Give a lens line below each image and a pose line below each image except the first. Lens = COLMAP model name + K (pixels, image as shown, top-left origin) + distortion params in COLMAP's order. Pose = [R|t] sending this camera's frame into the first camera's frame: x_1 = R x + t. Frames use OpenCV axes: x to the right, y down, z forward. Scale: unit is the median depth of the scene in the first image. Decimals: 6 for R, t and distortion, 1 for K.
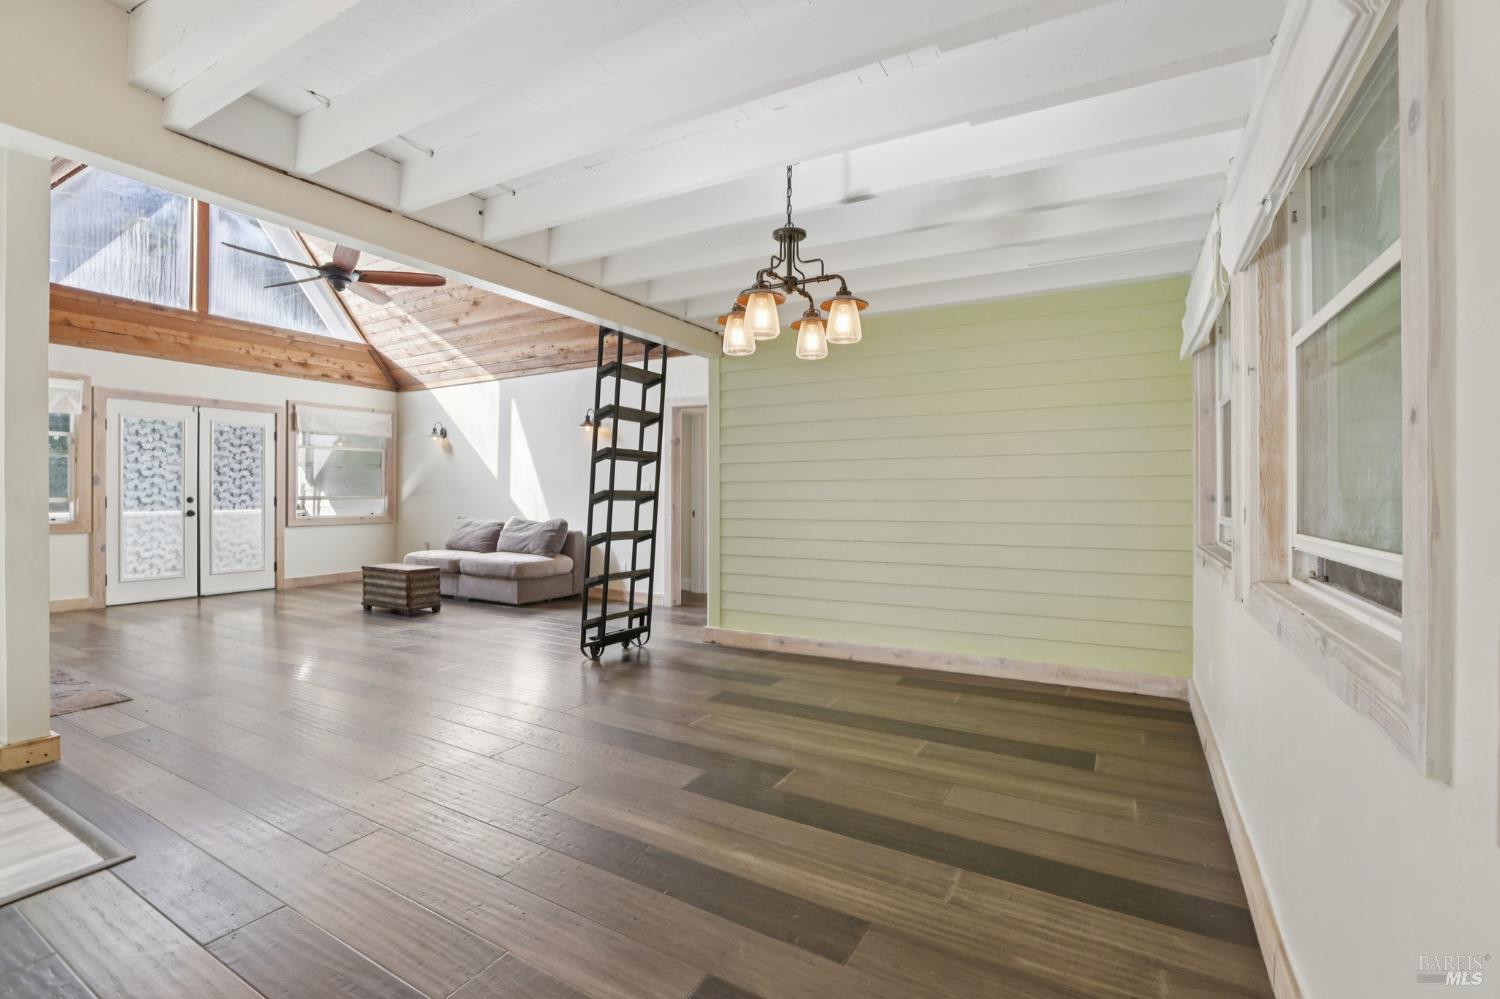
lens RADIAL K [[677.2, 0, 747.5], [0, 677.2, 493.7], [0, 0, 1]] dist [-0.048463, 0.014214]
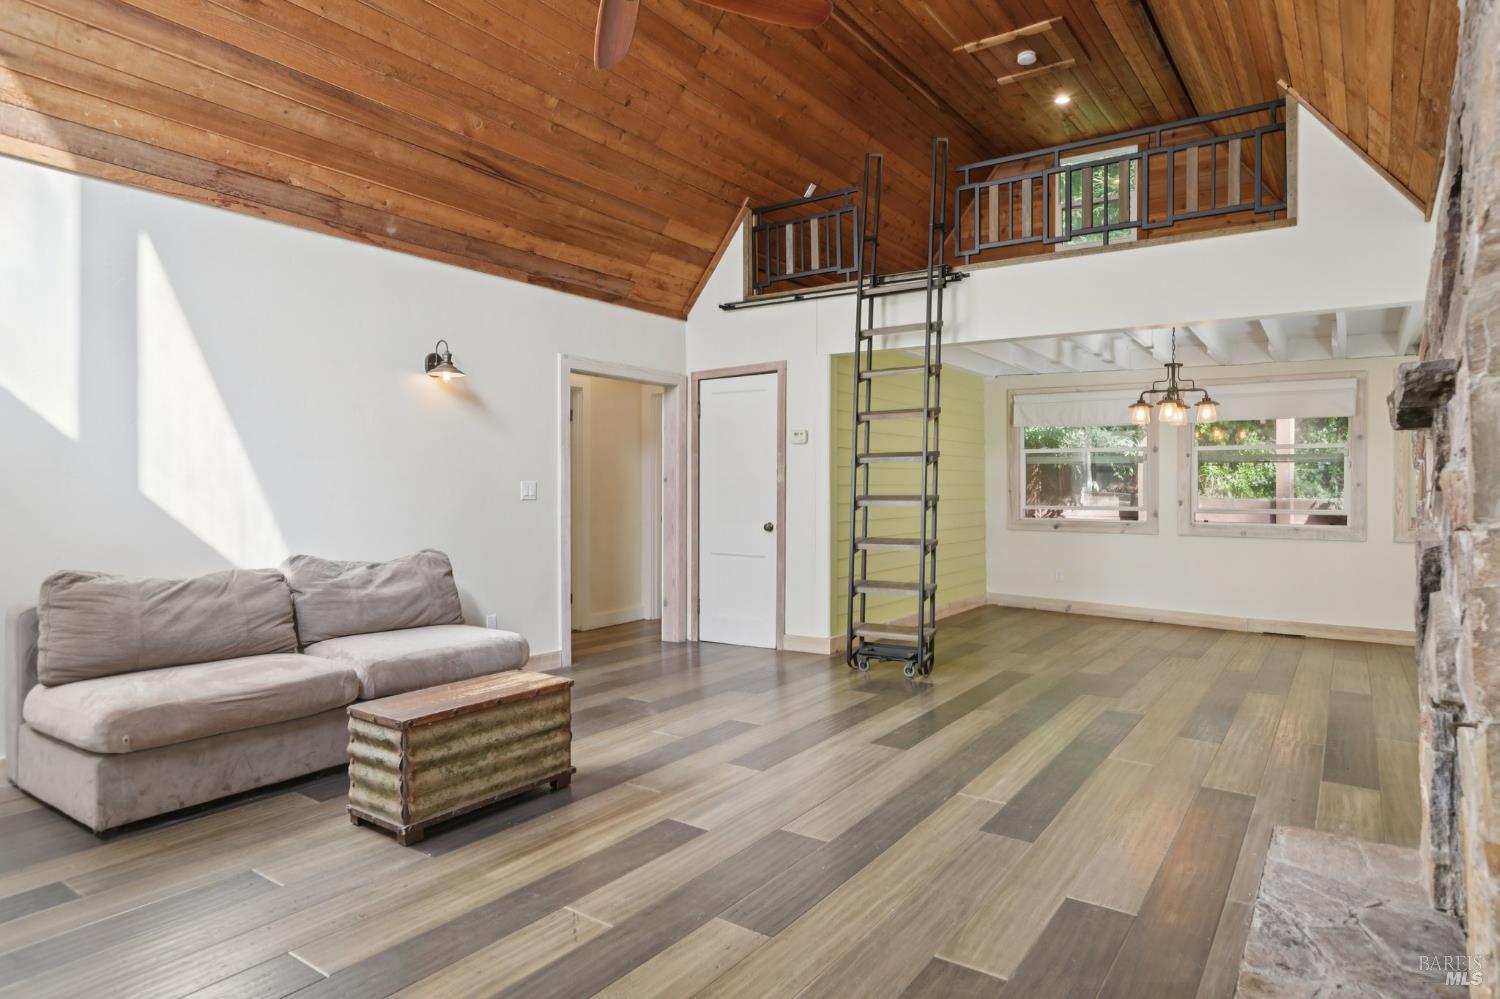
lens RADIAL K [[886.2, 0, 750.0], [0, 886.2, 499.5], [0, 0, 1]] dist [0.004837, 0.000776]
pose [[0.106968, -0.012499, 0.994184, -2.080950], [0.000295, 0.999921, 0.012539, -0.021255], [-0.994262, -0.001048, 0.106964, 1.604588]]
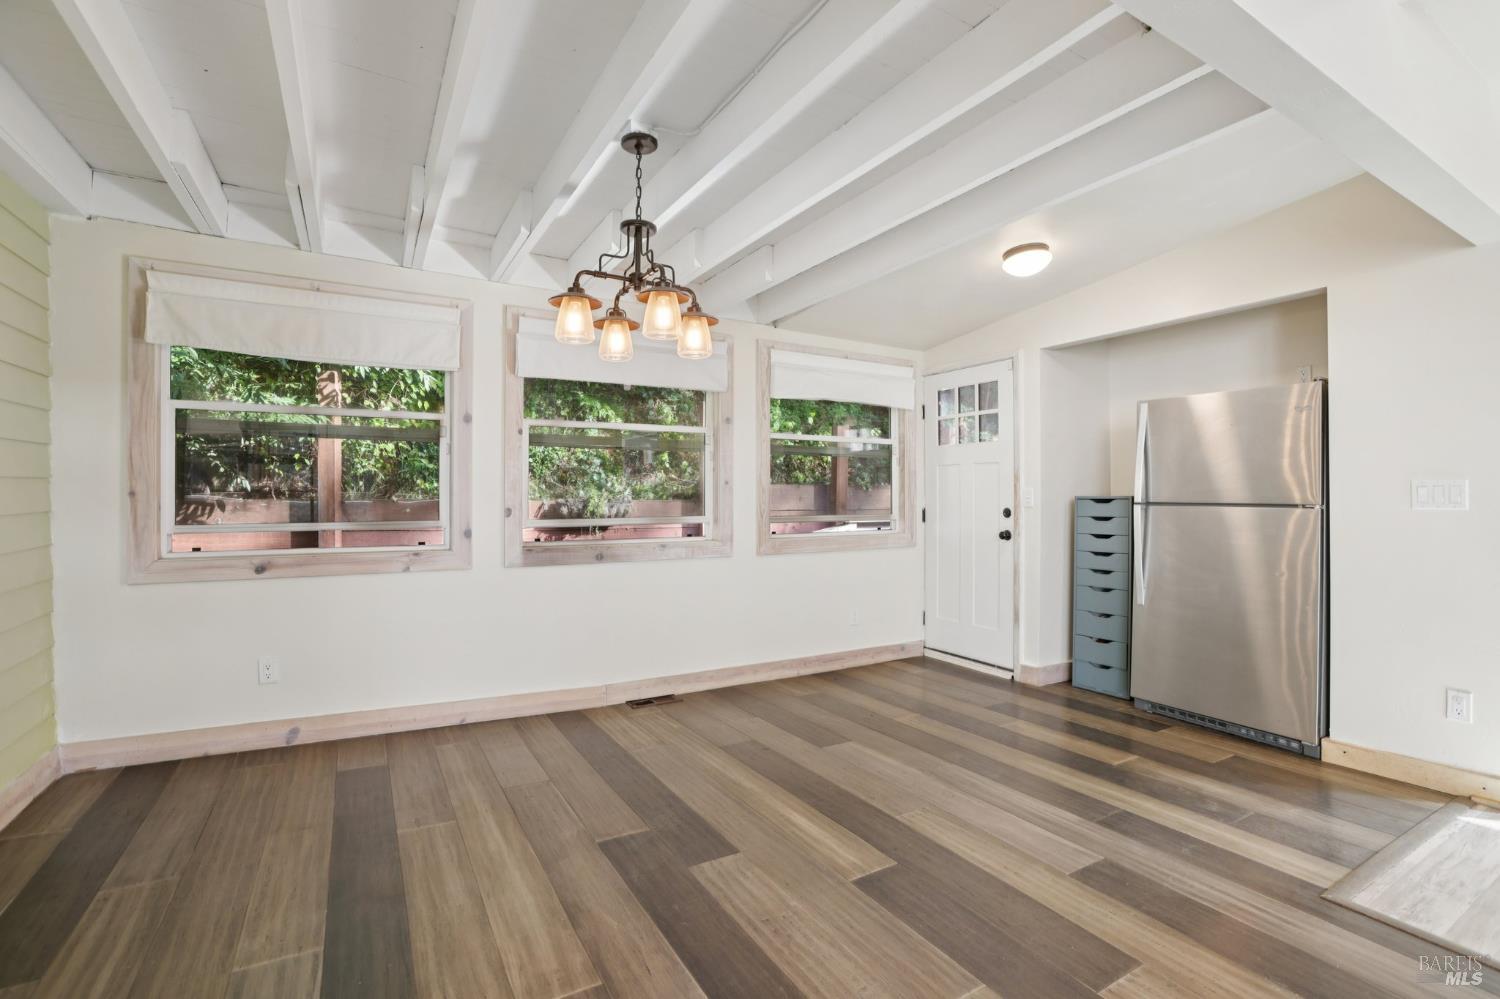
lens RADIAL K [[677.2, 0, 747.5], [0, 677.2, 493.7], [0, 0, 1]] dist [-0.048463, 0.014214]
pose [[-0.866147, 0.007858, 0.499727, -0.444506], [0.005335, 0.999965, -0.006476, -0.002513], [-0.499761, -0.002944, -0.866159, 1.445762]]
